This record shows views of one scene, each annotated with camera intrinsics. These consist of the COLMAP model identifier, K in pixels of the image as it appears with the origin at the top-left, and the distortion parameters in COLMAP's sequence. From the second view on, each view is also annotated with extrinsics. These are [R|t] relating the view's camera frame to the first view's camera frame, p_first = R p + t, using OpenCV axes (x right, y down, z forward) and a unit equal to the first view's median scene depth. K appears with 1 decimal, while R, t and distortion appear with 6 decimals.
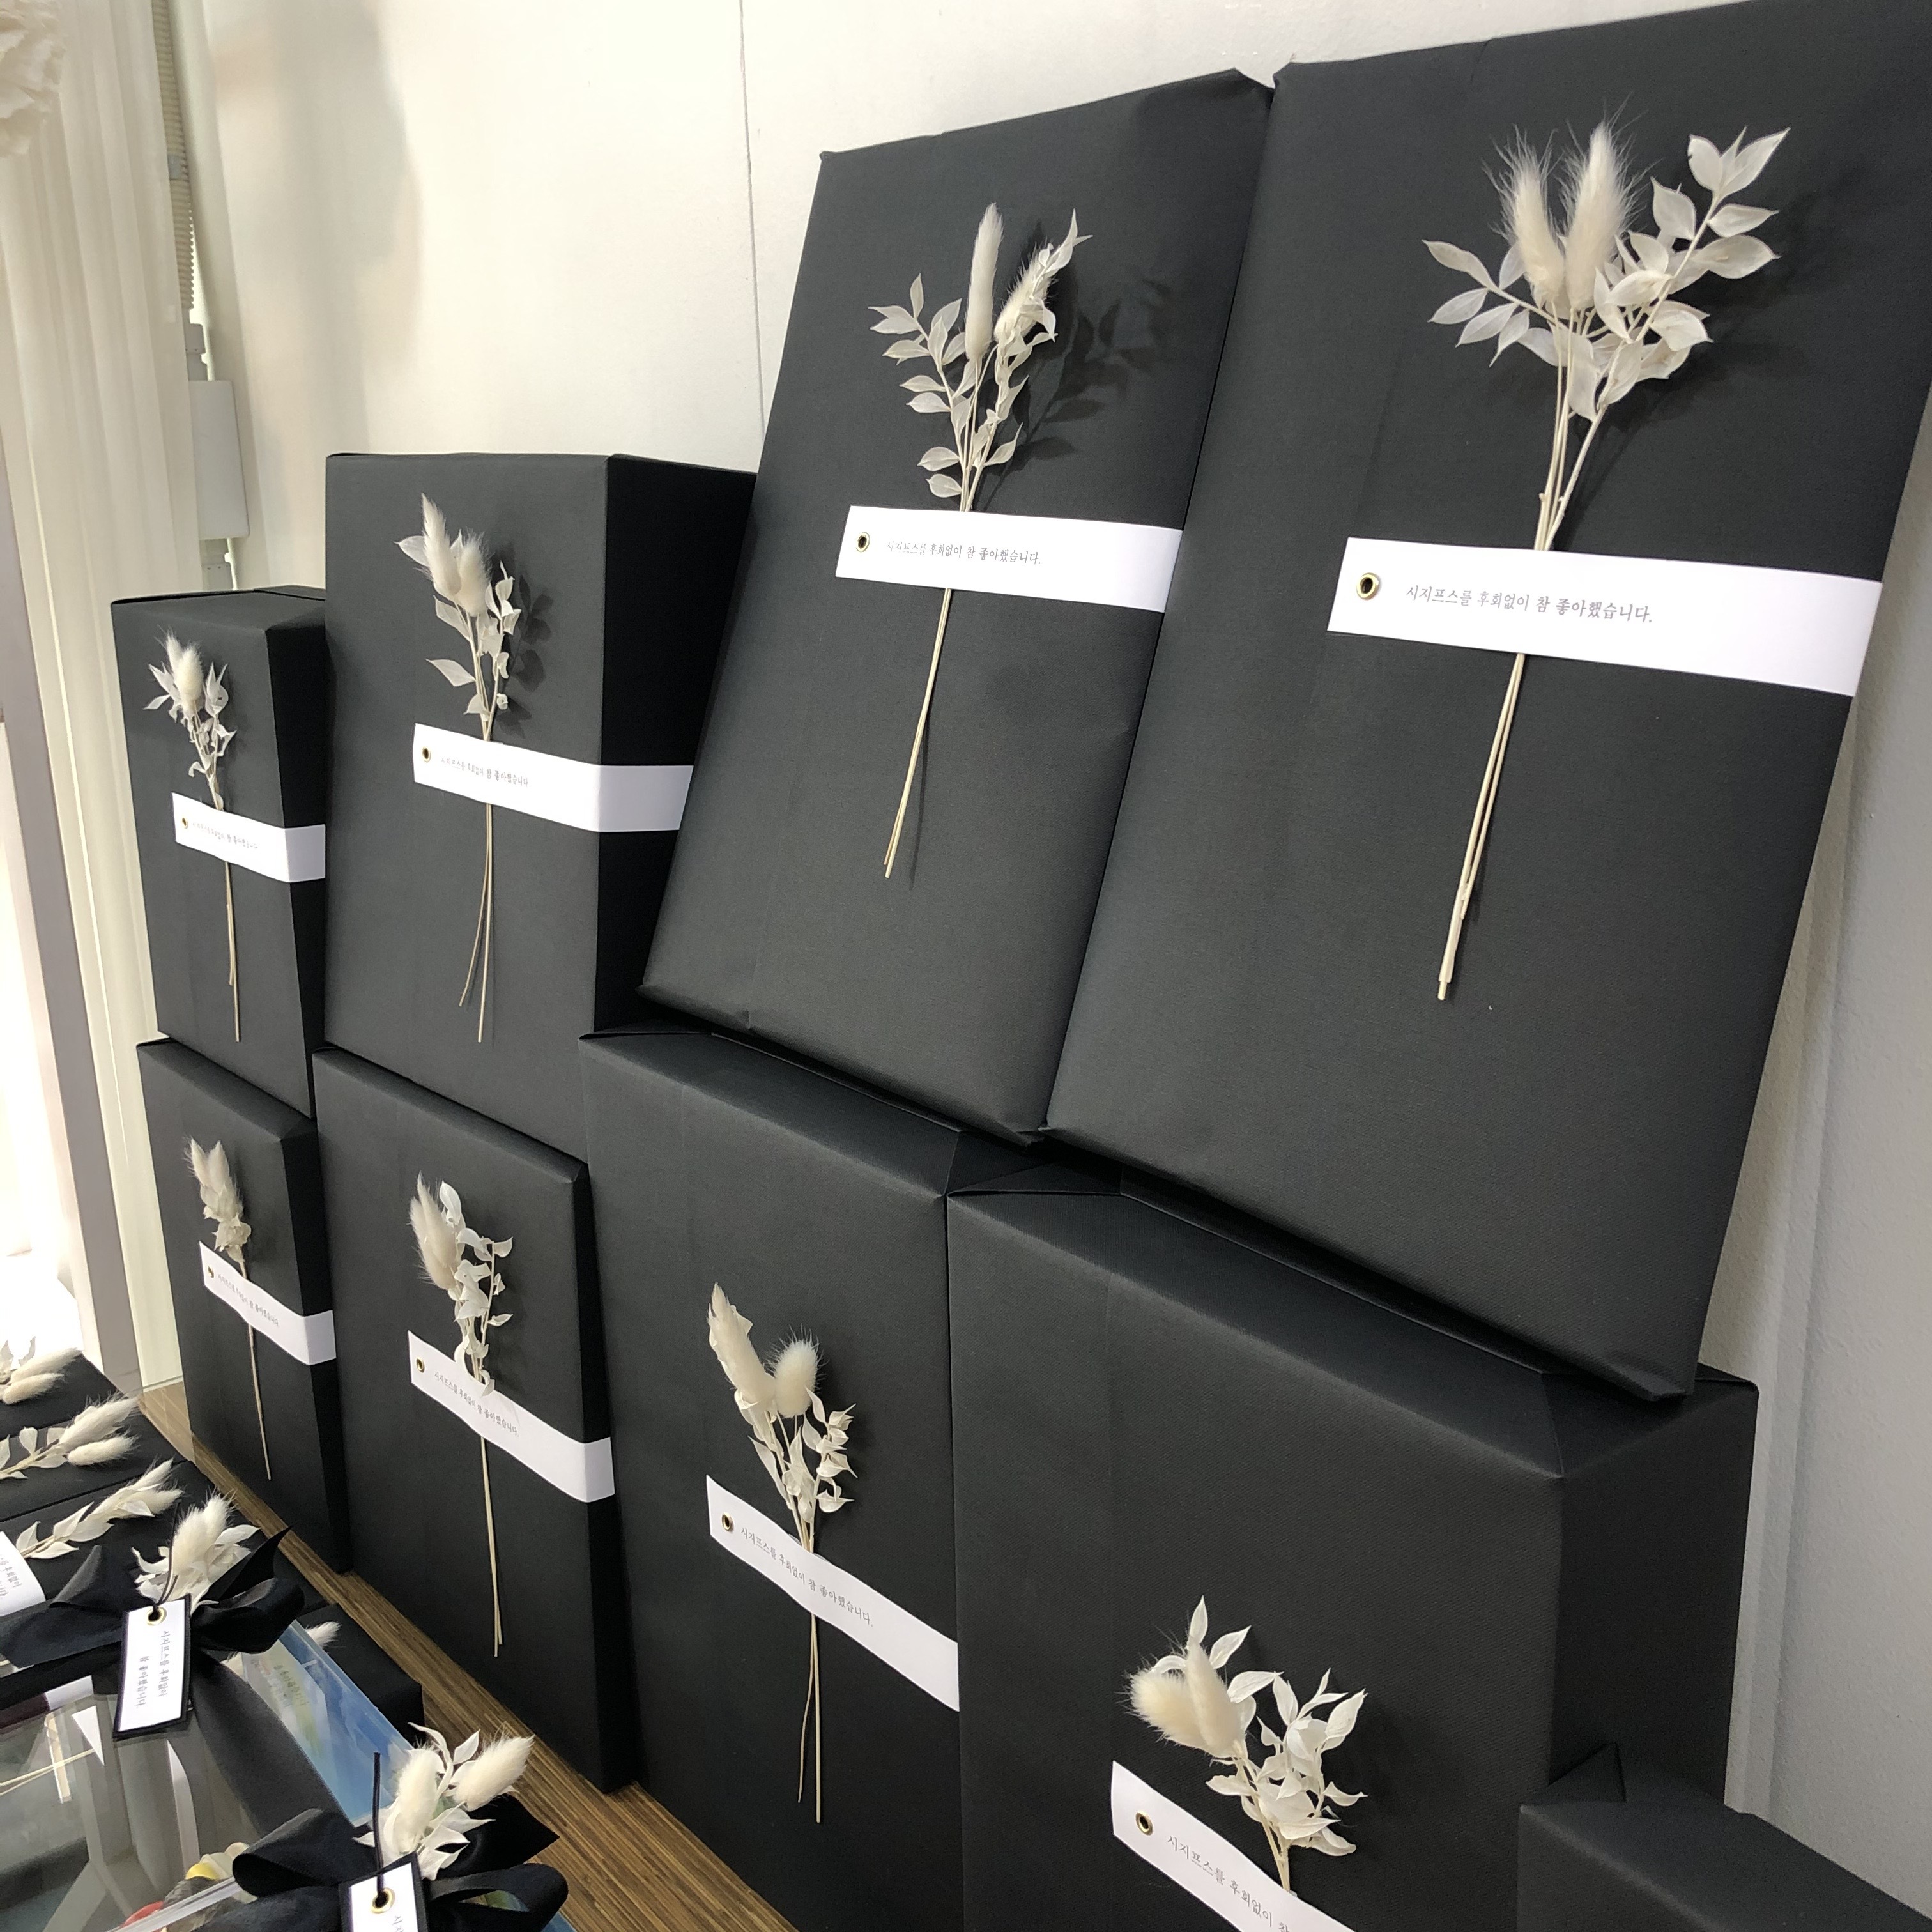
lens RADIAL K [[2070.7, 0, 966.0], [0, 2070.7, 966.0], [0, 0, 1]] dist [0.069367, -0.214560]
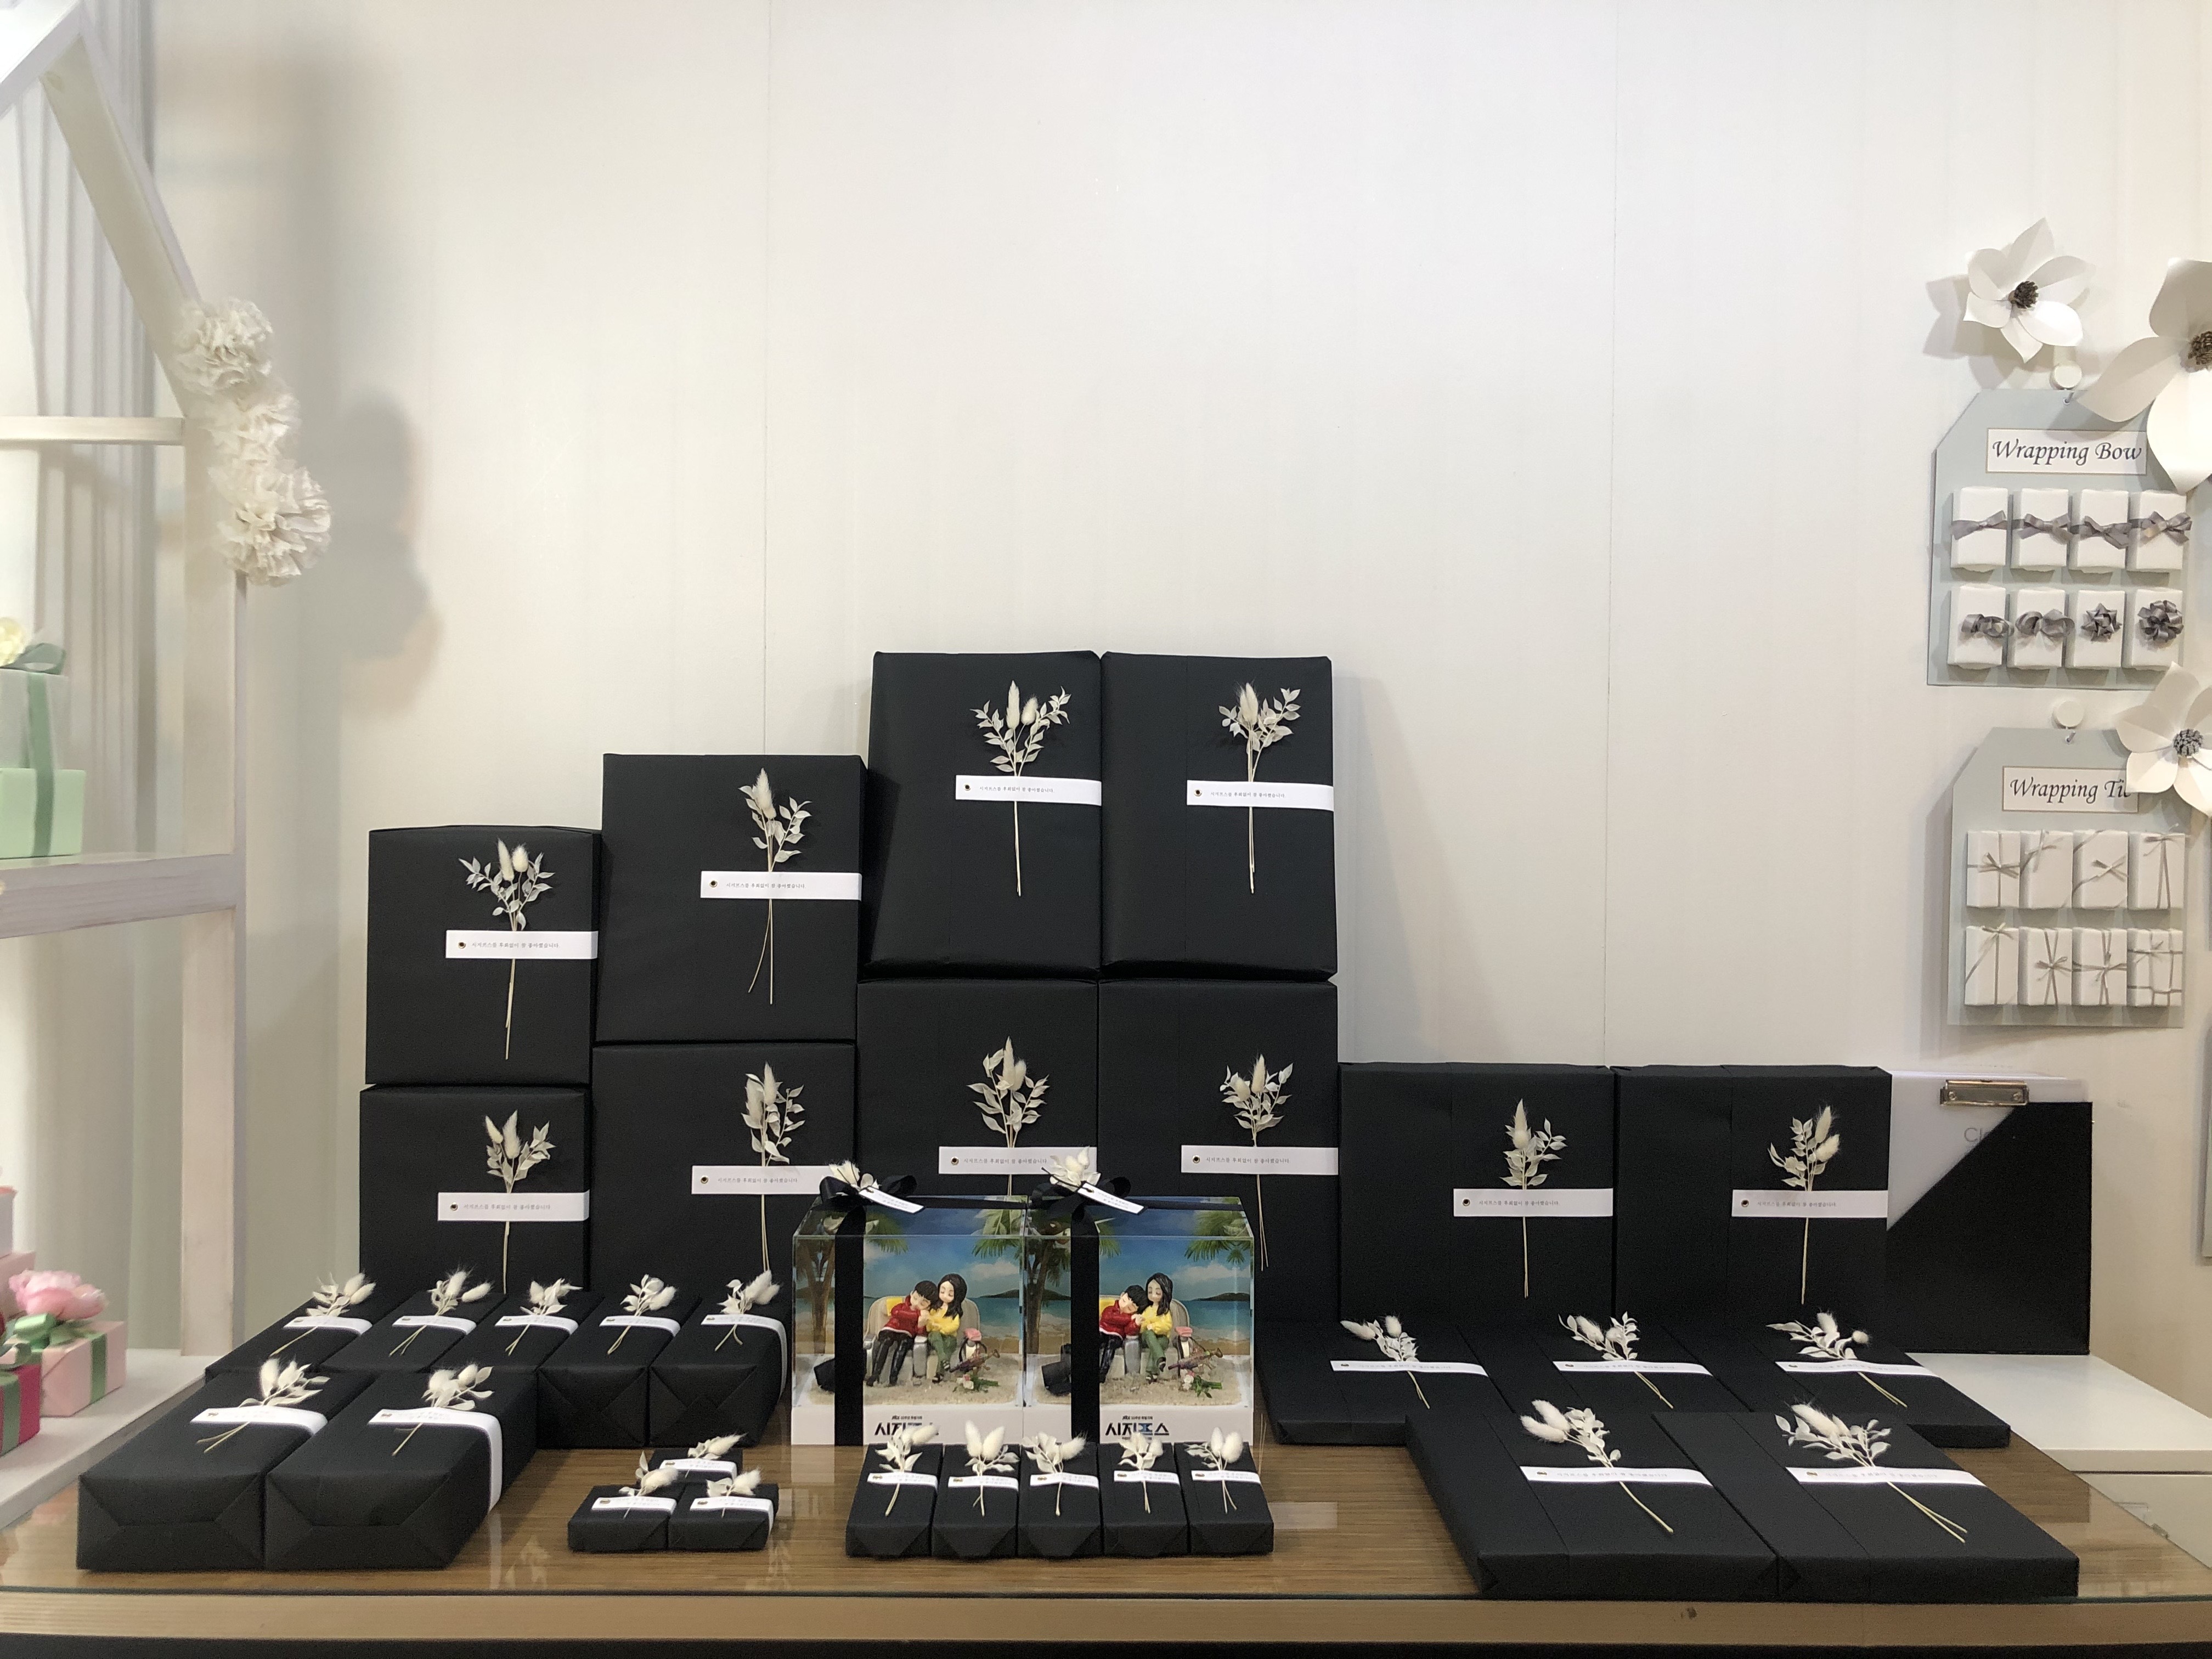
lens RADIAL K [[1784.1, 0, 1106.0], [0, 1784.1, 829.5], [0, 0, 1]] dist [-0.000182, 0.000073]
pose [[0.619822, 0.018988, 0.784512, -2.598334], [0.187032, 0.967324, -0.171182, 0.428686], [-0.762128, 0.252831, 0.596018, -0.822879]]
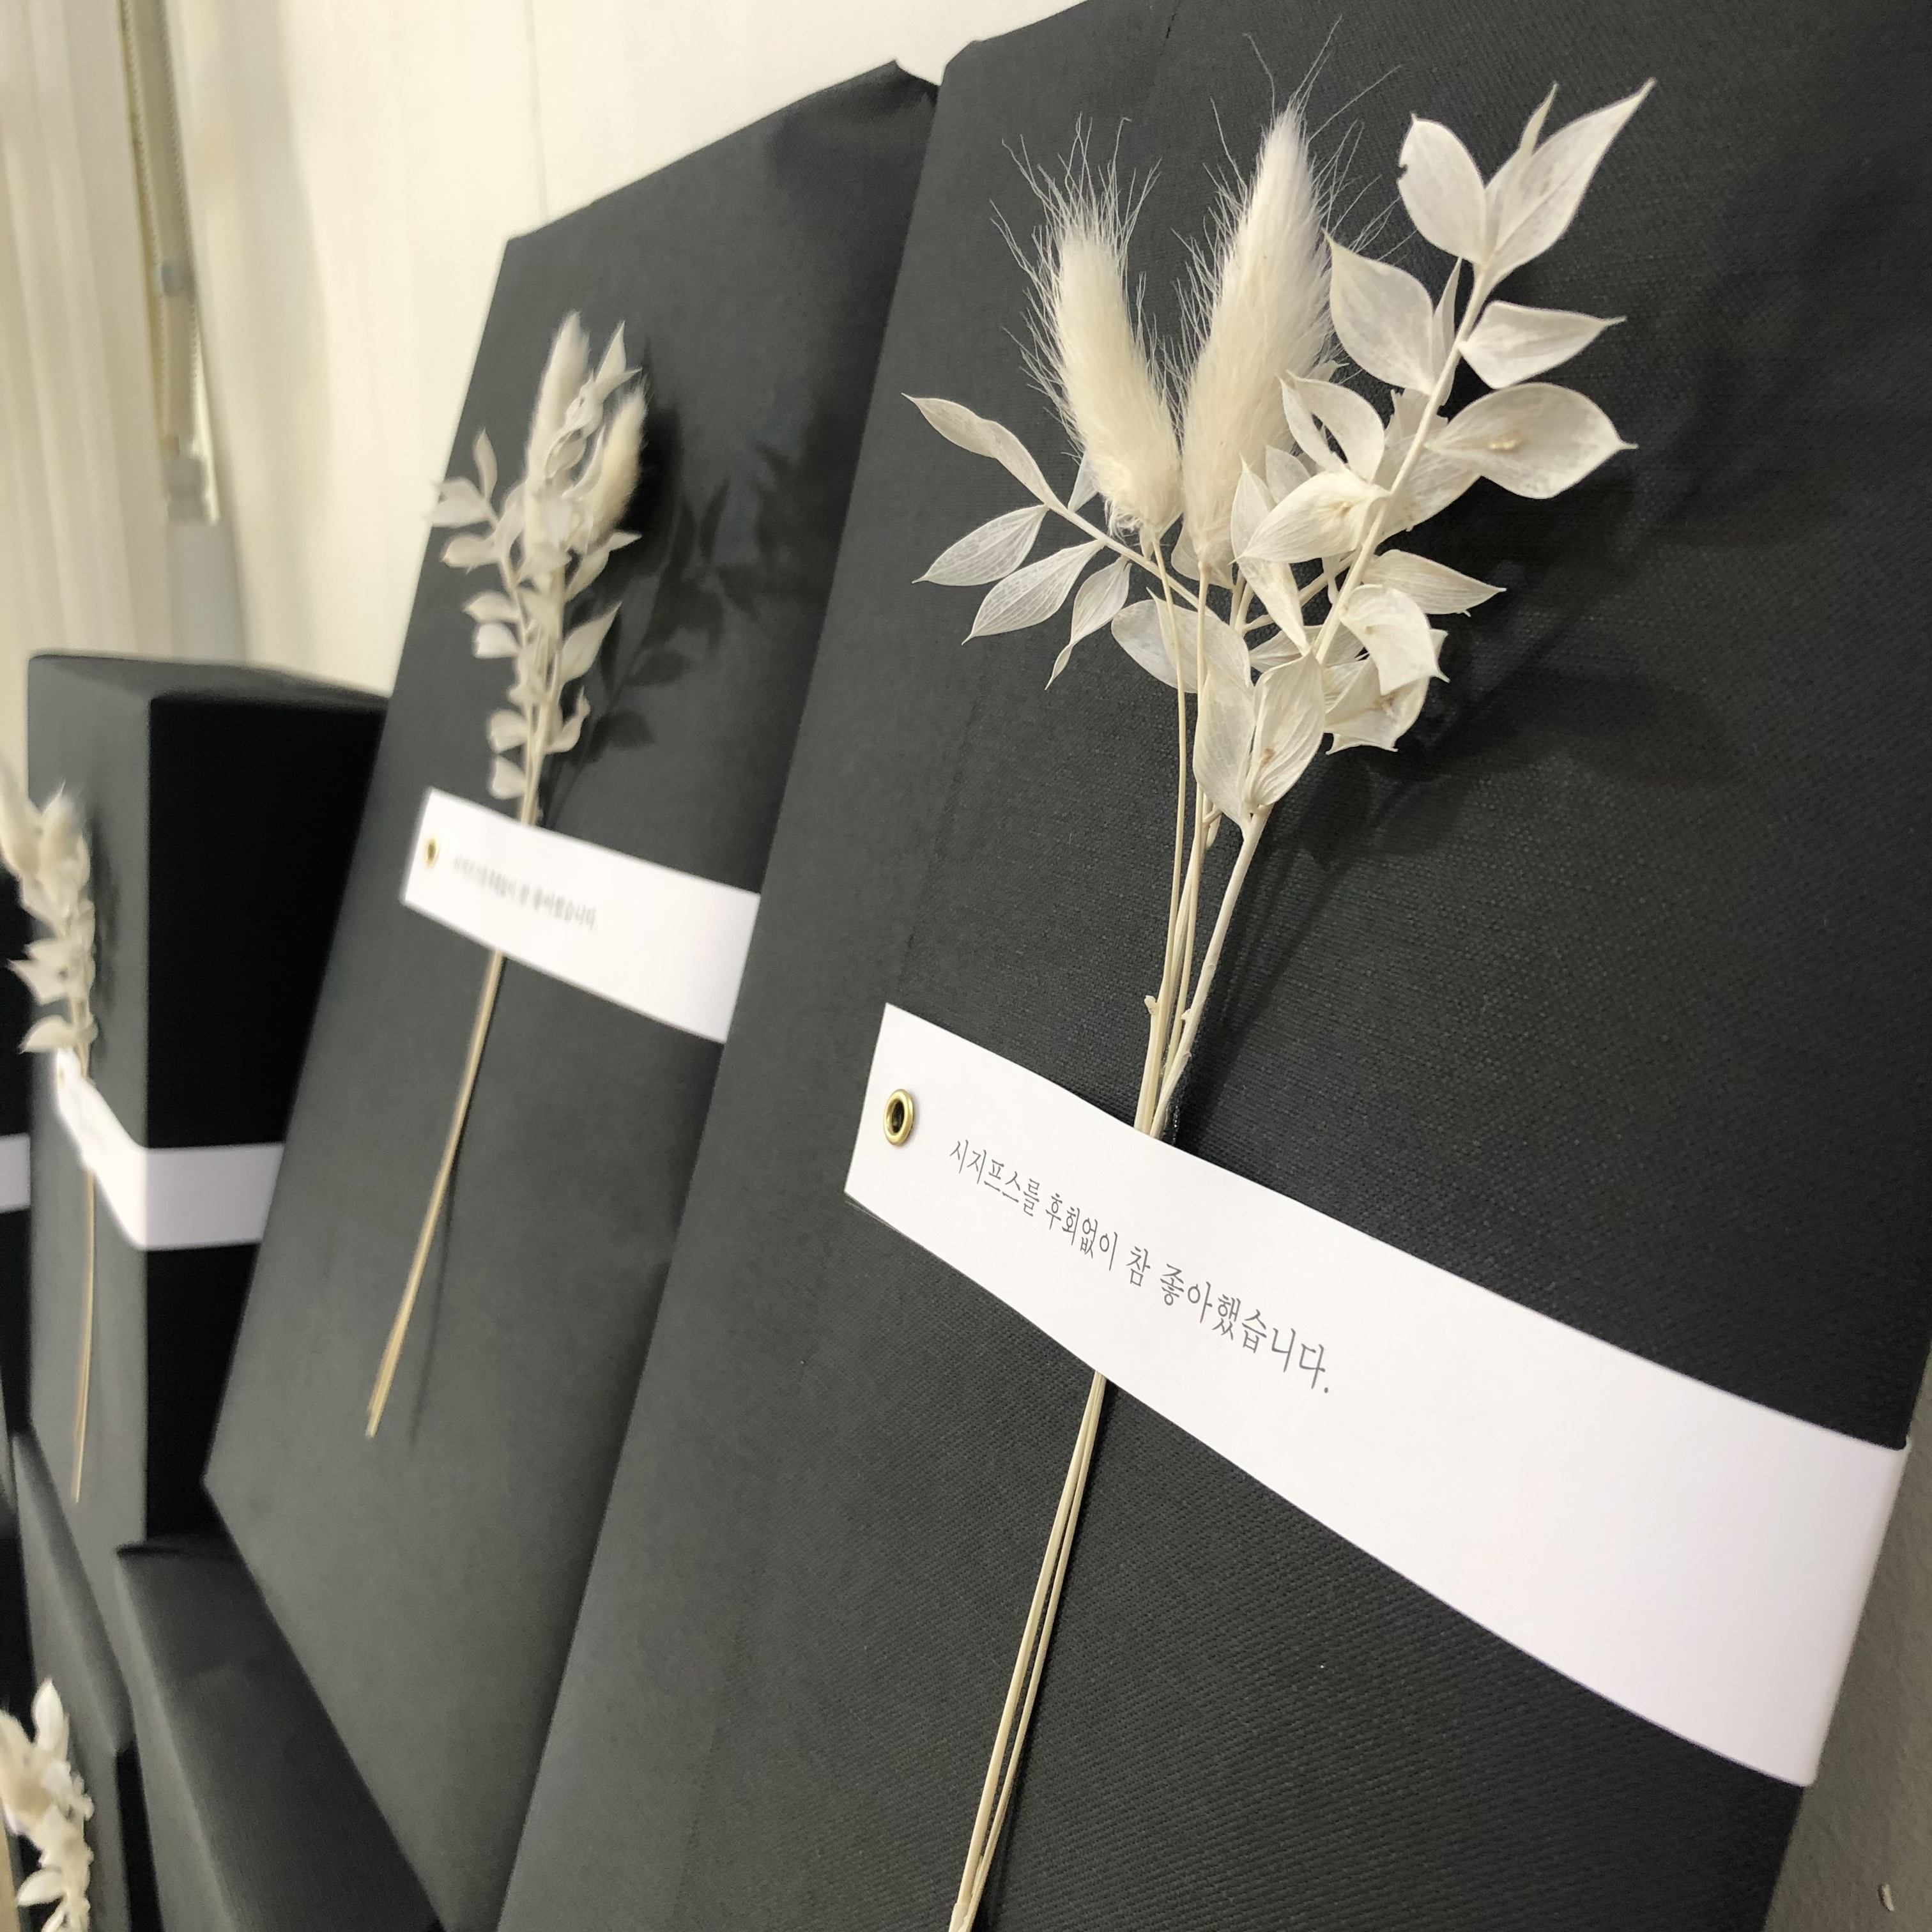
lens RADIAL K [[2169.5, 0, 893.9], [0, 2169.5, 964.6], [0, 0, 1]] dist [0.179851, -0.891981]
pose [[0.975503, 0.041976, -0.215942, 0.318025], [-0.053263, 0.997487, -0.046715, -0.208855], [0.213439, 0.057073, 0.975288, 0.563543]]
